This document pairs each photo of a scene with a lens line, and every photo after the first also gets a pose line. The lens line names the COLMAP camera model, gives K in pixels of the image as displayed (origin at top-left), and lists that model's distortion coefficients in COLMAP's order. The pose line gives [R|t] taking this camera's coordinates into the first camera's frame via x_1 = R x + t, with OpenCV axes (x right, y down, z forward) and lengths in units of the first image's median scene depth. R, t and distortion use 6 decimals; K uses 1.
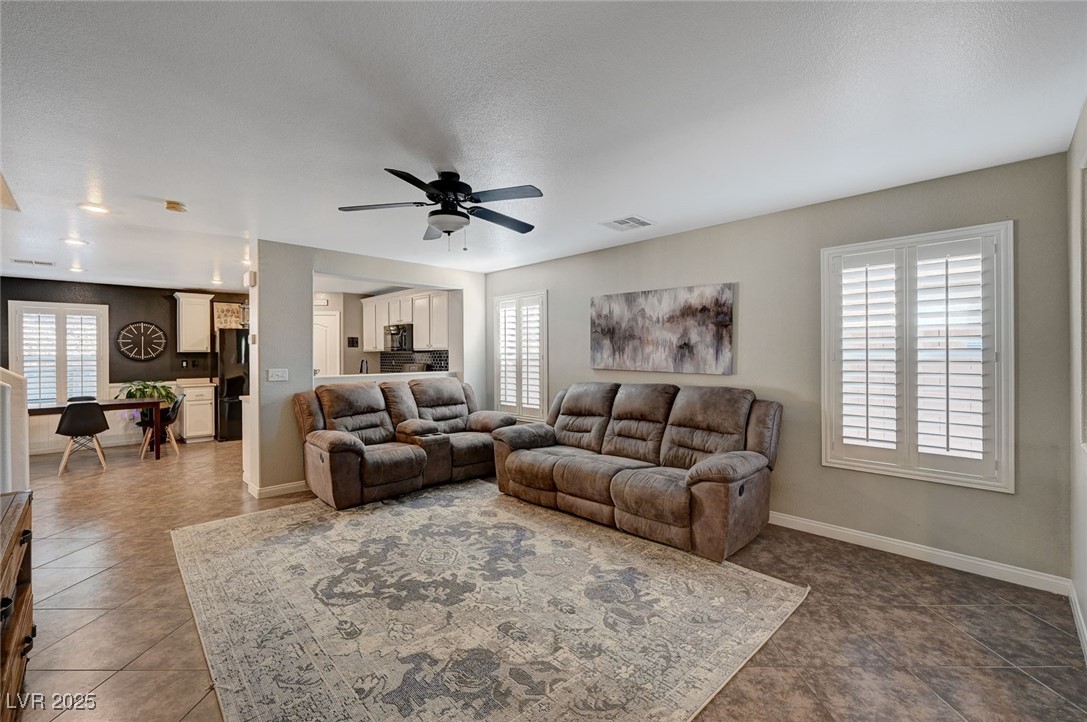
lens RADIAL K [[454.6, 0, 546.7], [0, 454.6, 359.4], [0, 0, 1]] dist [-0.004024, 0.000928]
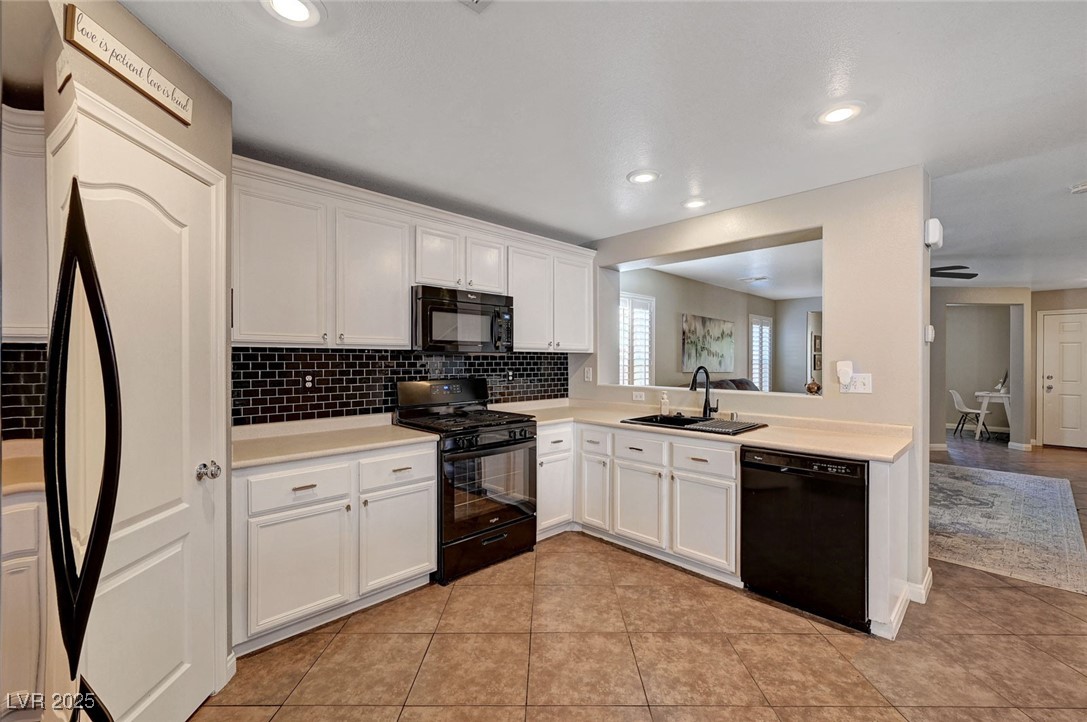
lens RADIAL K [[454.6, 0, 567.1], [0, 454.6, 362.4], [0, 0, 1]] dist [-0.004024, 0.000928]
pose [[0.000240, 0.002520, 0.999997, -1.292220], [0.012997, 0.999912, -0.002523, -0.009322], [-0.999916, 0.012997, 0.000207, 1.524215]]
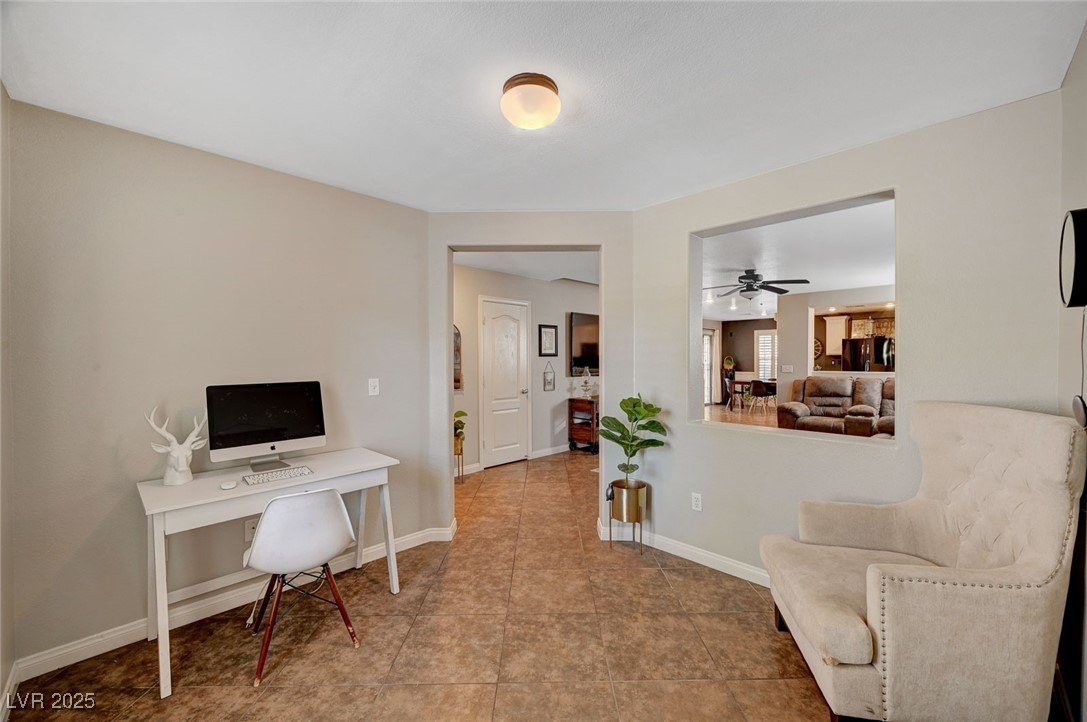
lens RADIAL K [[434.7, 0, 551.7], [0, 434.7, 362.1], [0, 0, 1]] dist [-0.000124, 0.000940]
pose [[0.016024, 0.015954, -0.999744, 1.133424], [-0.011042, 0.999815, 0.015778, -0.008157], [0.999811, 0.010786, 0.016198, 0.055662]]
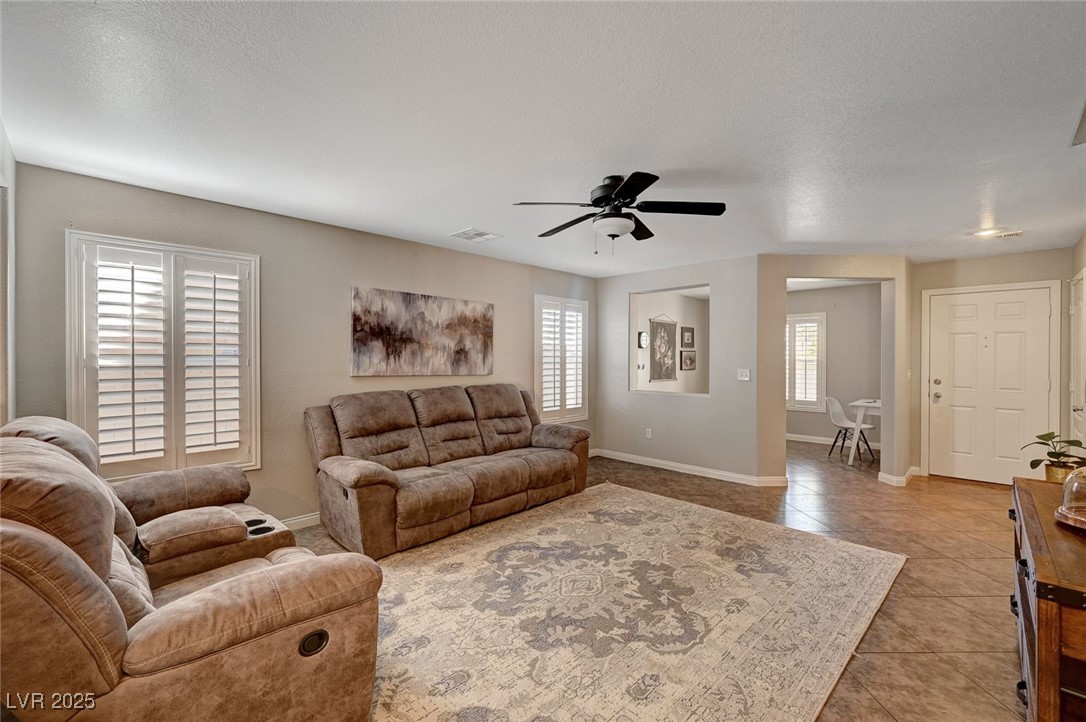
lens RADIAL K [[454.1, 0, 547.0], [0, 454.1, 362.4], [0, 0, 1]] dist [-0.004024, 0.000928]
pose [[-0.007133, -0.003093, 0.999970, -0.802455], [0.011999, 0.999923, 0.003178, -0.002692], [-0.999903, 0.012022, -0.007095, 0.764193]]
